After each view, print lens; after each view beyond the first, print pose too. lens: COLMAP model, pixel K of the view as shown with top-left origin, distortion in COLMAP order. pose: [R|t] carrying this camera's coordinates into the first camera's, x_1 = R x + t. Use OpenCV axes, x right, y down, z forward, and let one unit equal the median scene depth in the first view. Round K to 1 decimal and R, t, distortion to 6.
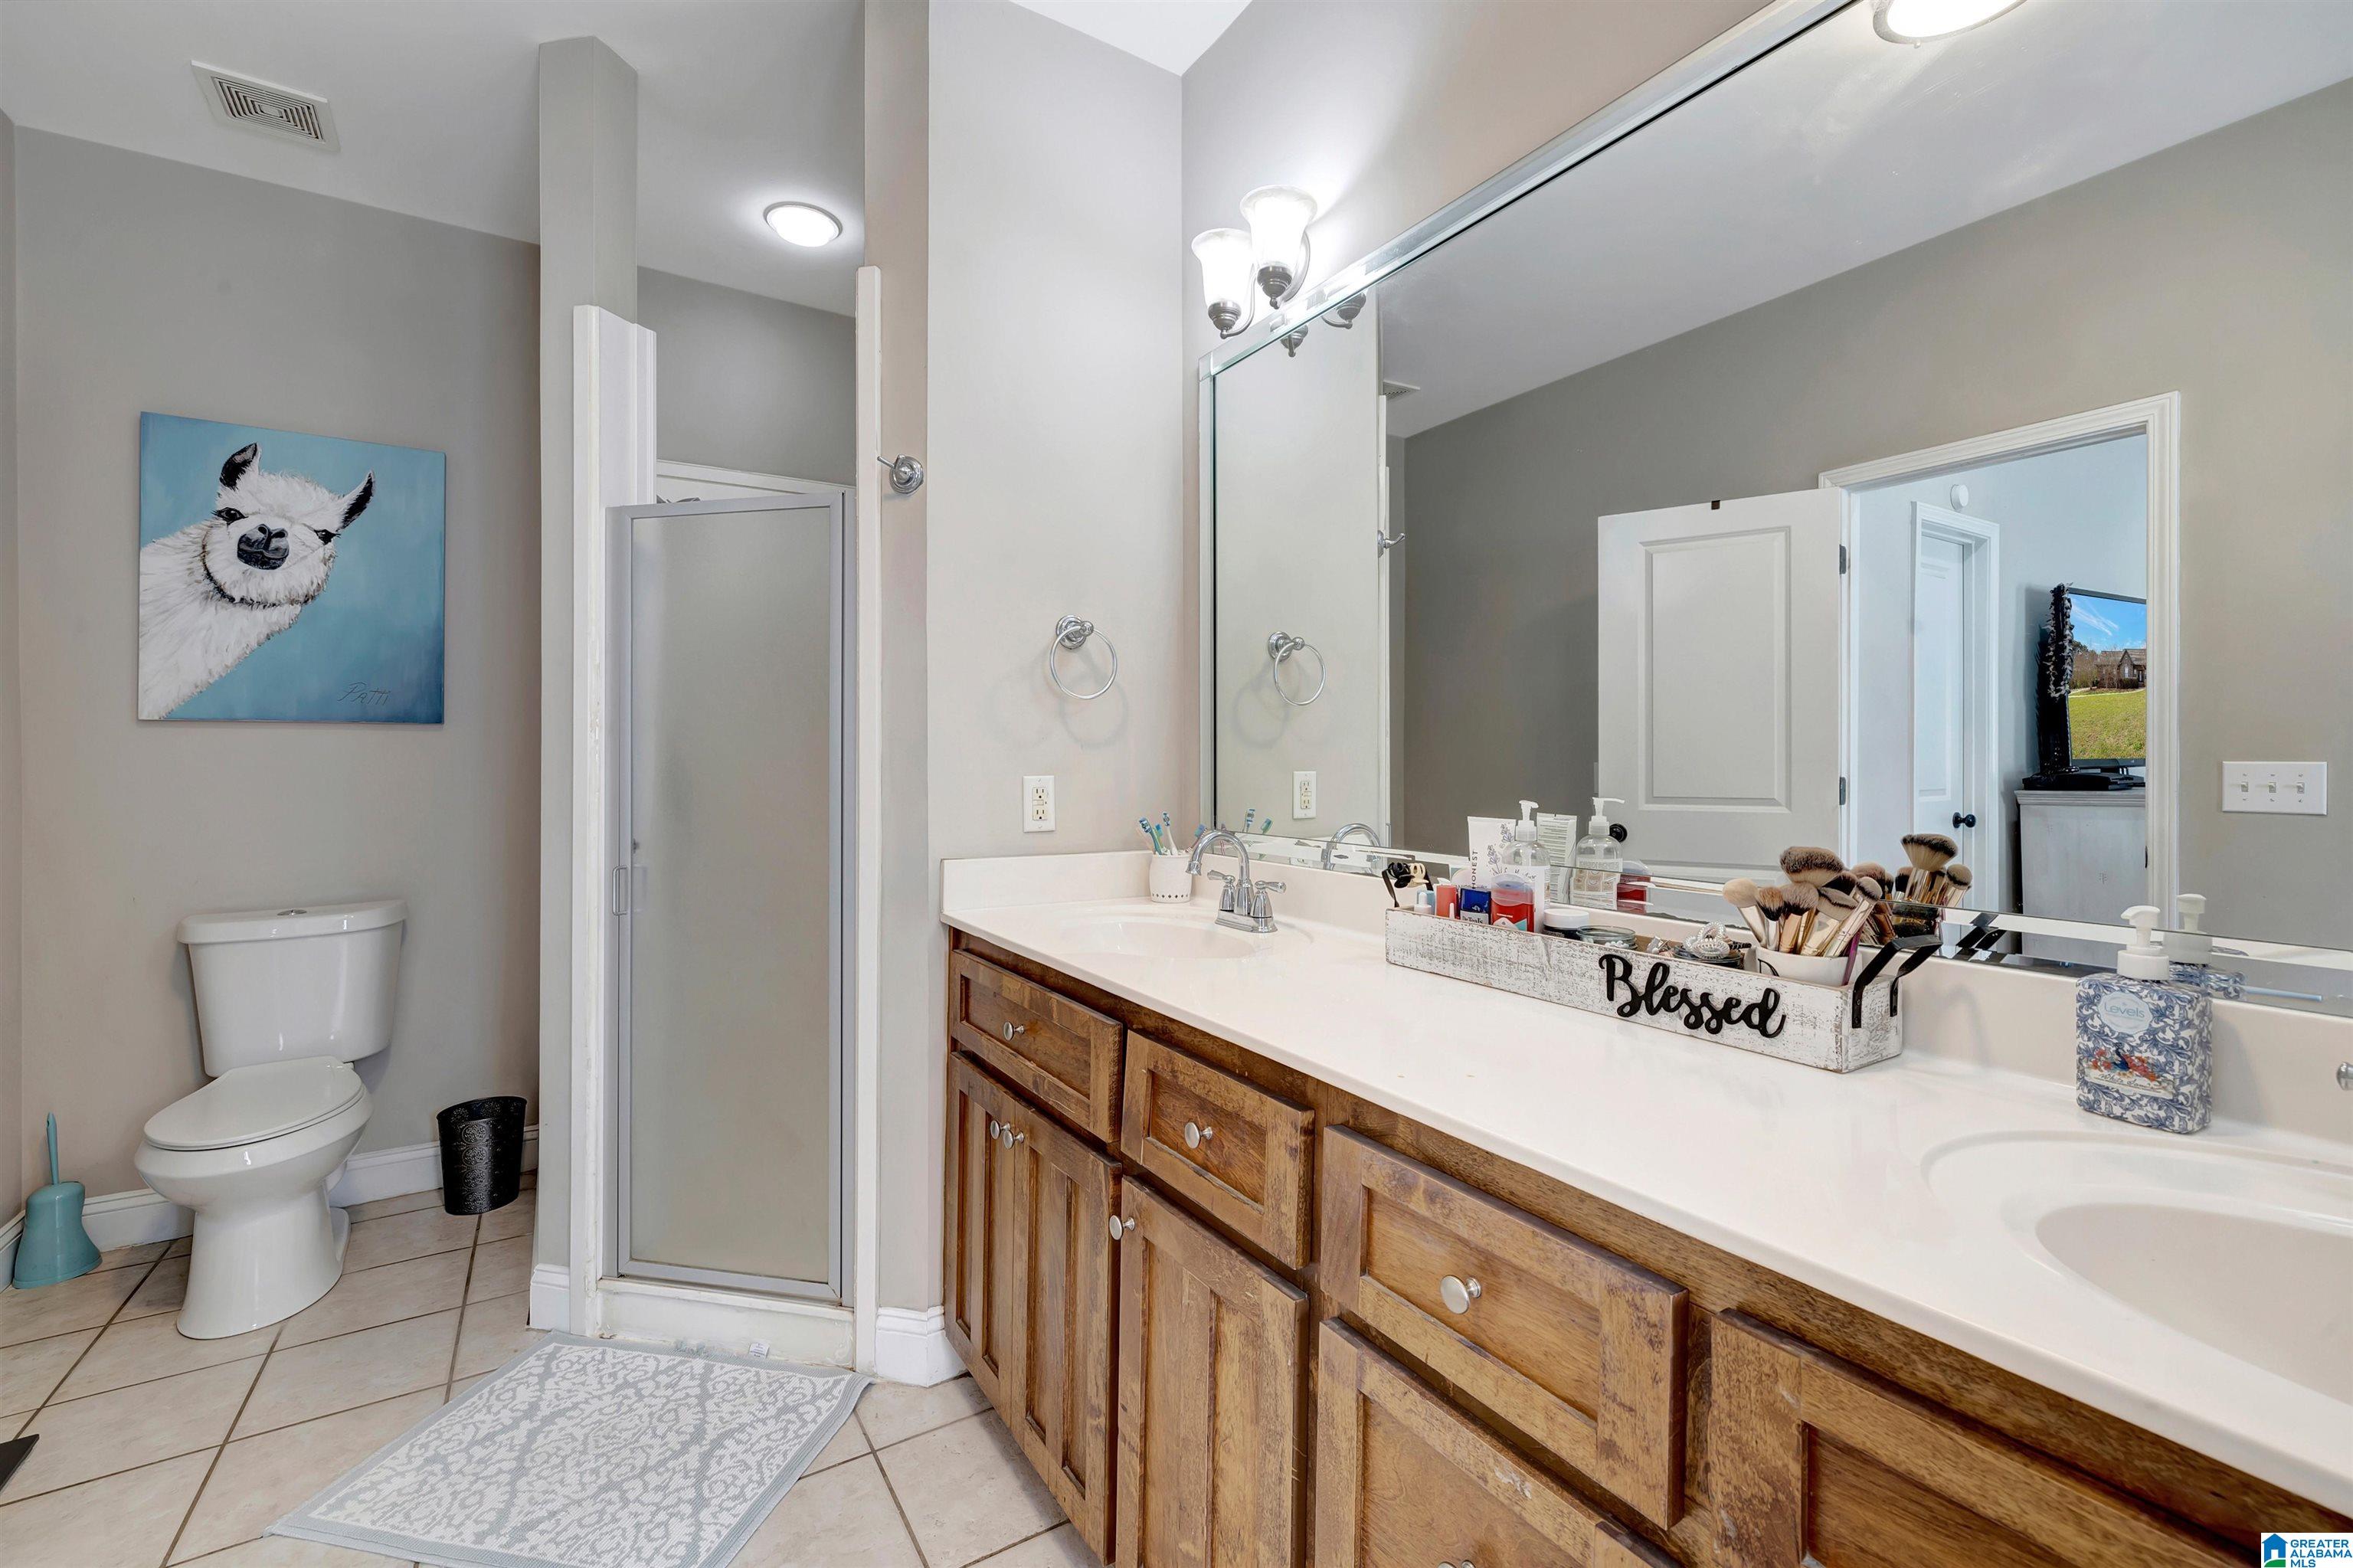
lens RADIAL K [[991.4, 0, 1181.3], [0, 991.4, 760.2], [0, 0, 1]] dist [0.002643, 0.000400]
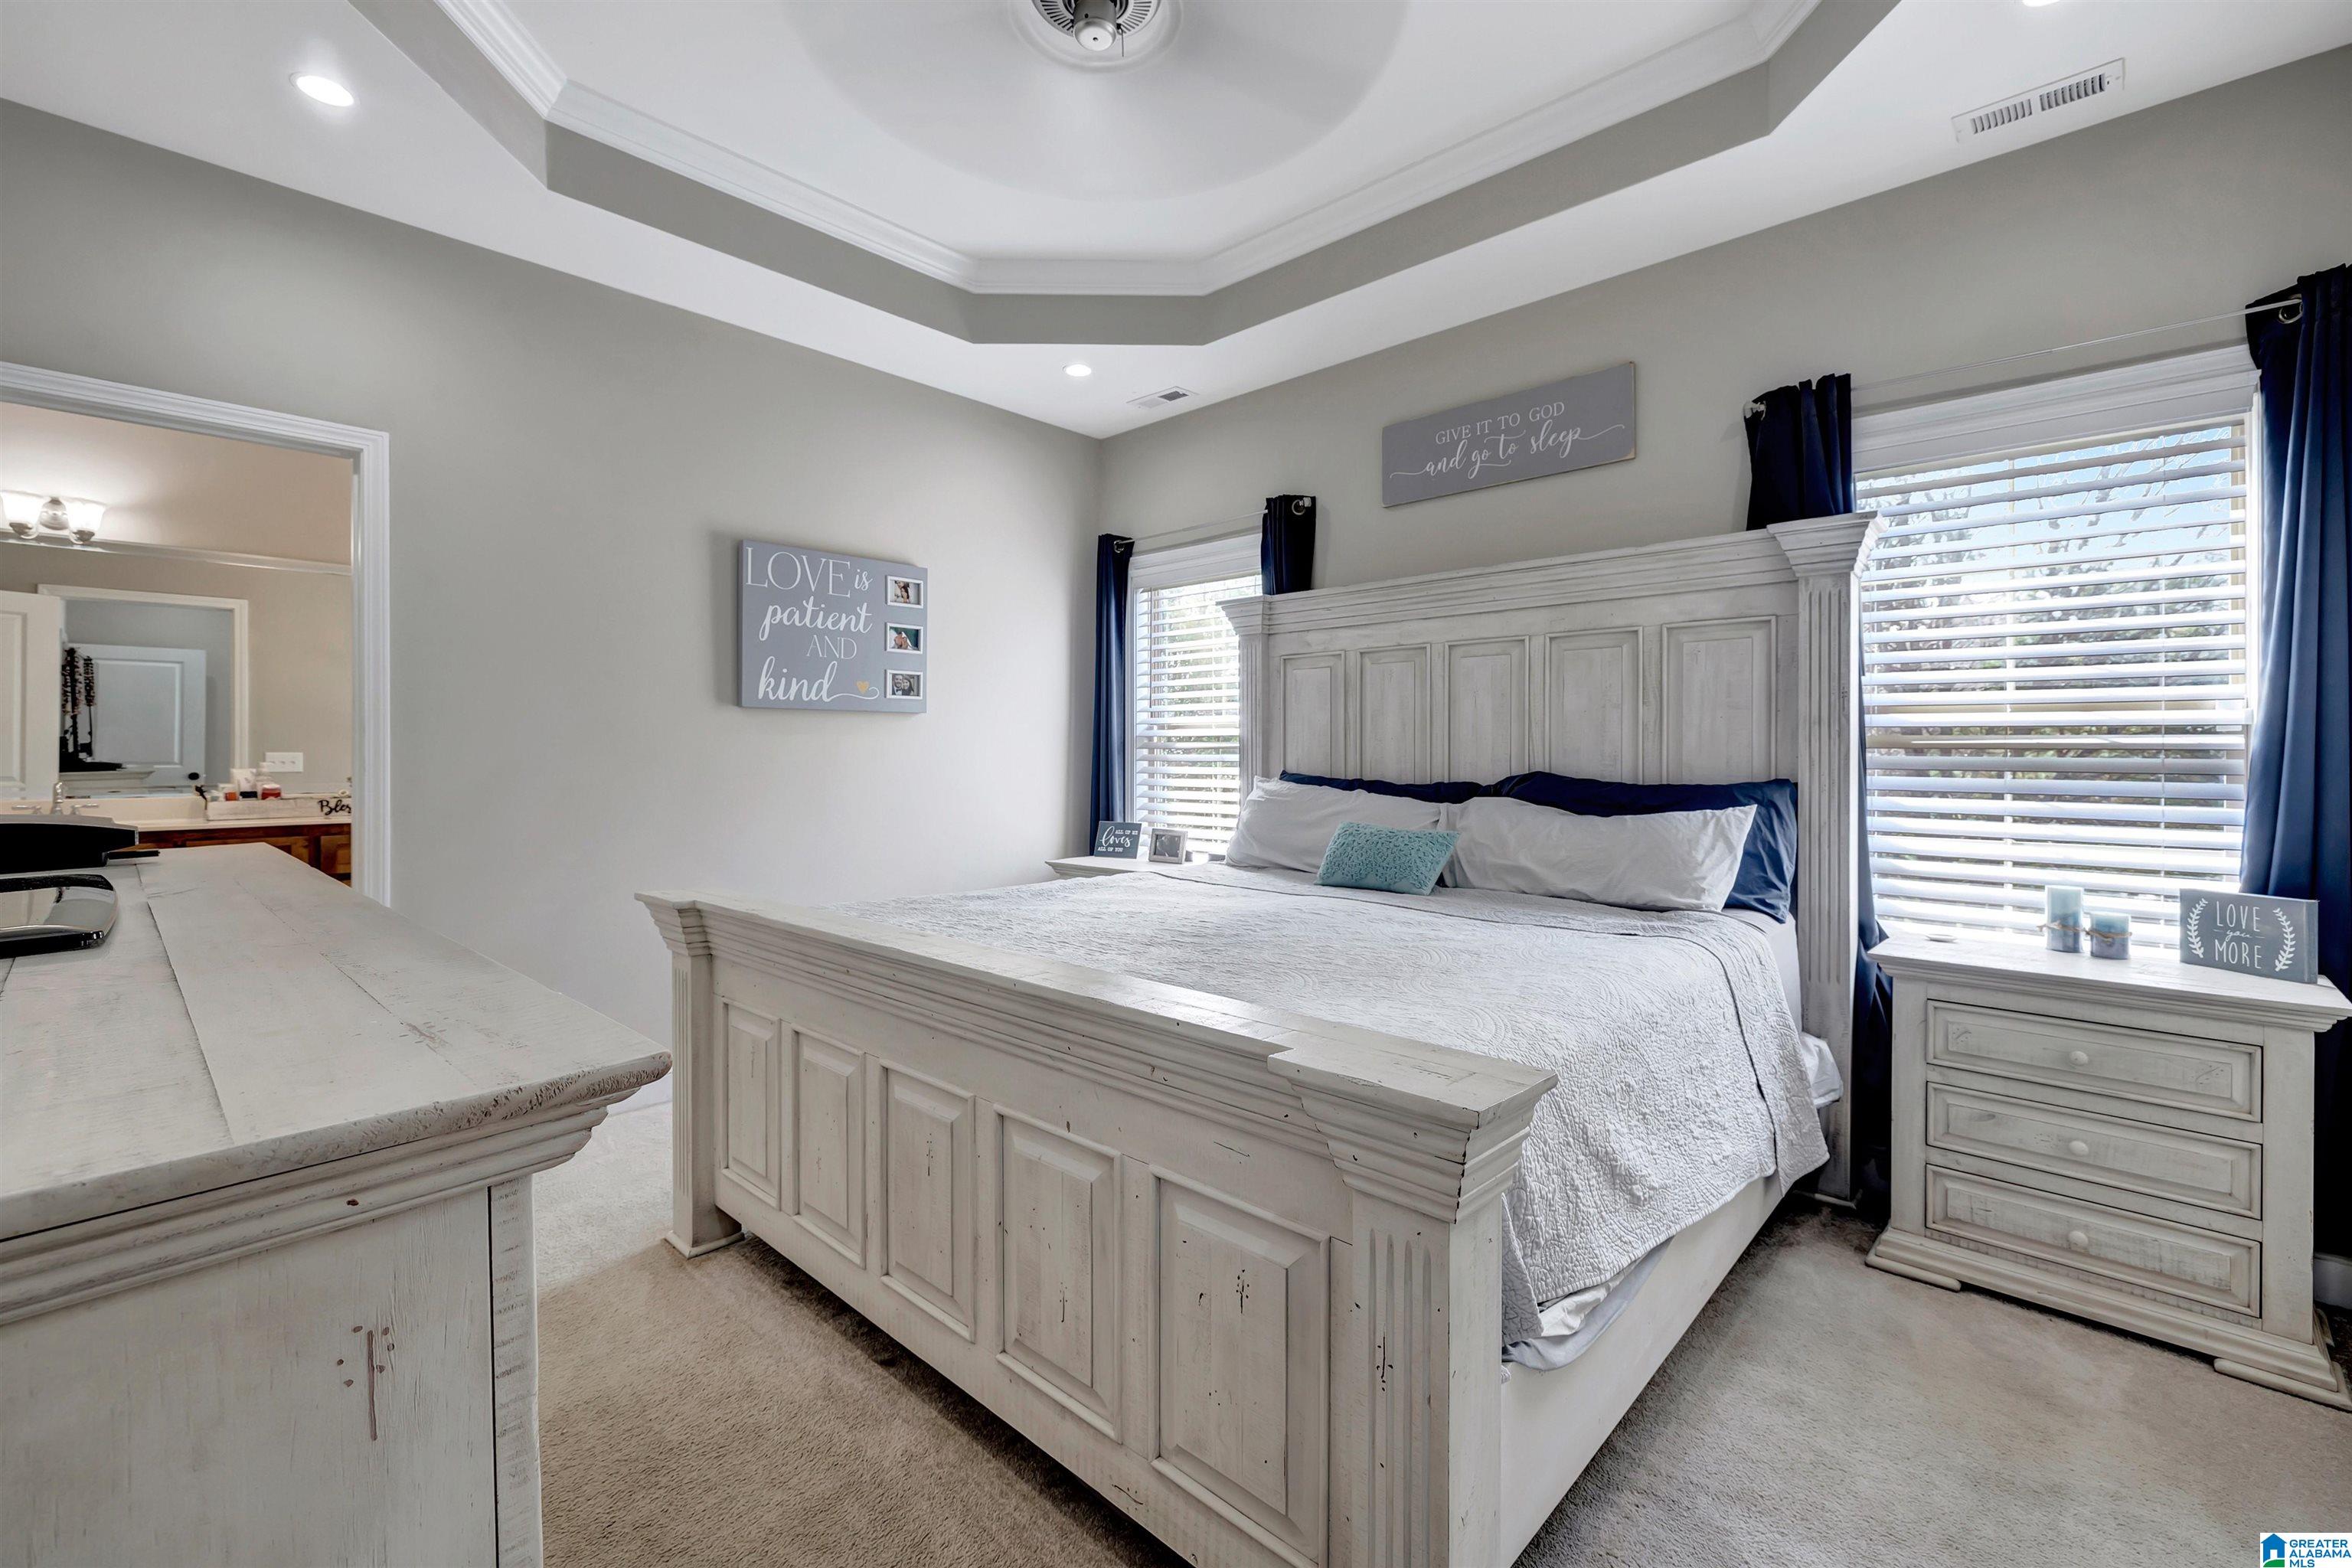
lens RADIAL K [[990.9, 0, 1173.8], [0, 990.9, 750.8], [0, 0, 1]] dist [0.002643, 0.000400]
pose [[-0.253663, 0.002306, 0.967290, -4.225401], [0.007665, 0.999971, -0.000374, 0.032100], [-0.967262, 0.007320, -0.253673, -1.250296]]
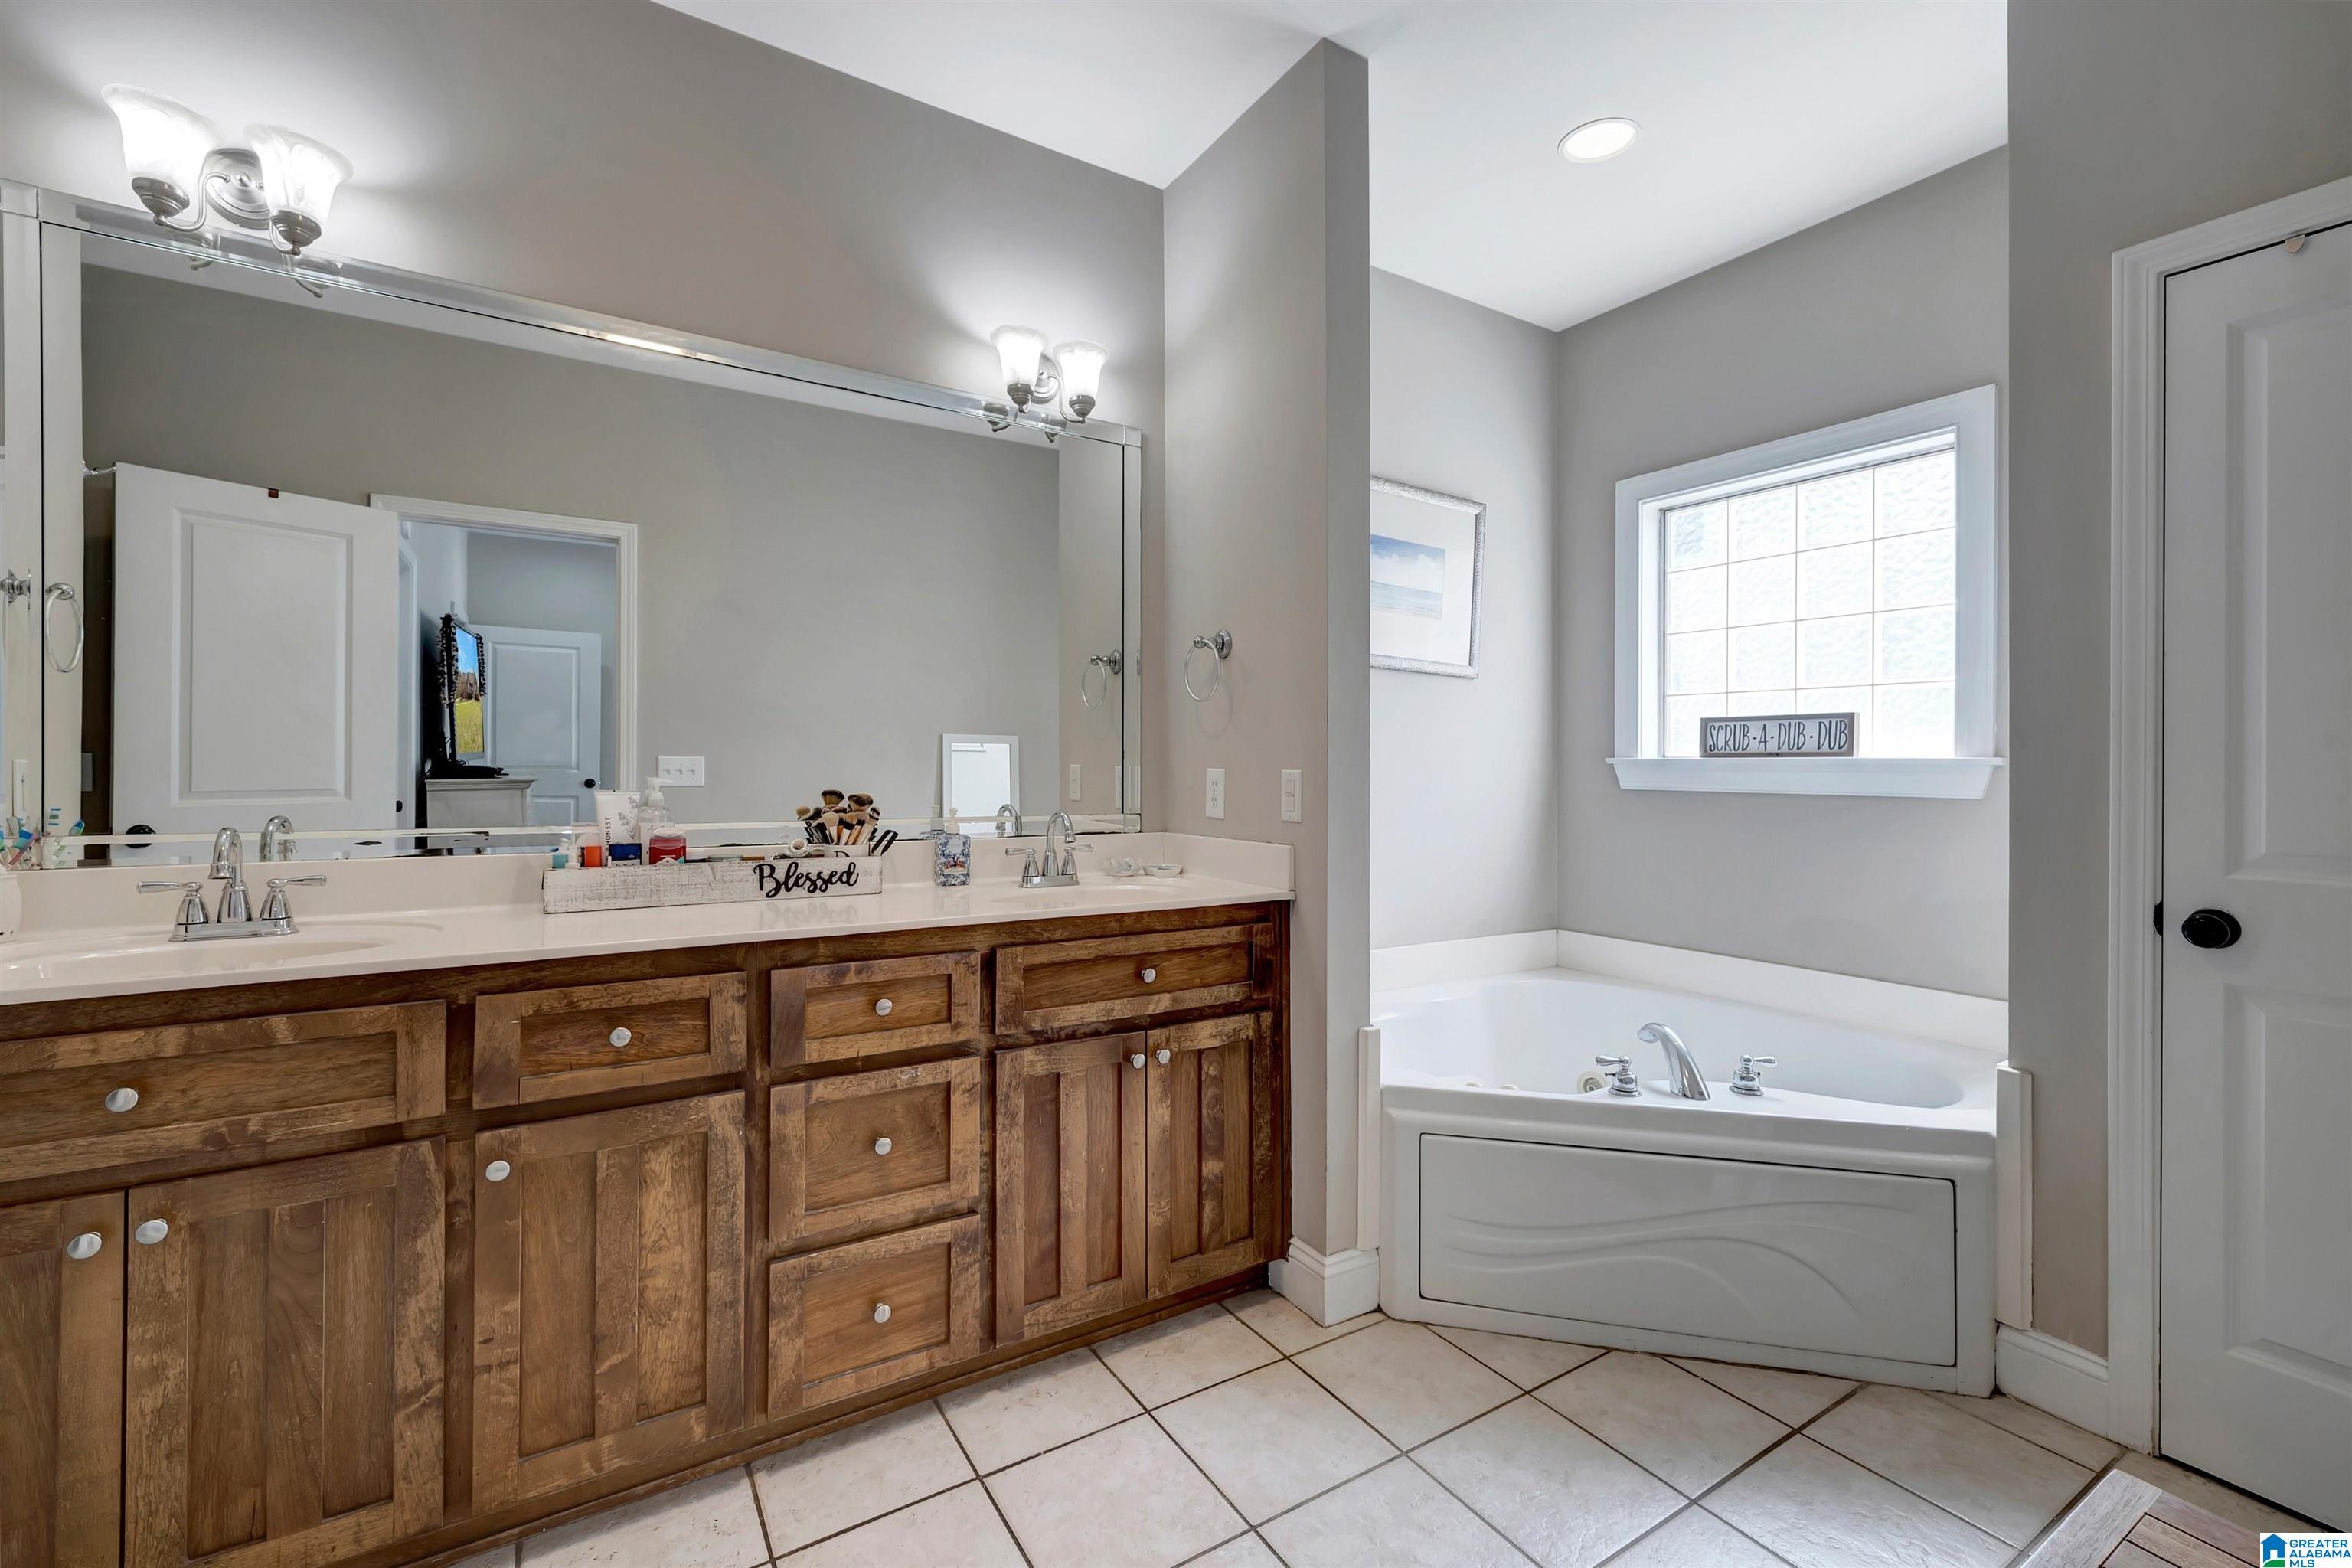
lens RADIAL K [[990.9, 0, 1180.2], [0, 990.9, 780.6], [0, 0, 1]] dist [0.002643, 0.000400]
pose [[0.001718, -0.016718, 0.999859, -1.310794], [-0.005837, 0.999843, 0.016727, 0.018501], [-0.999981, -0.005865, 0.001620, 0.276765]]
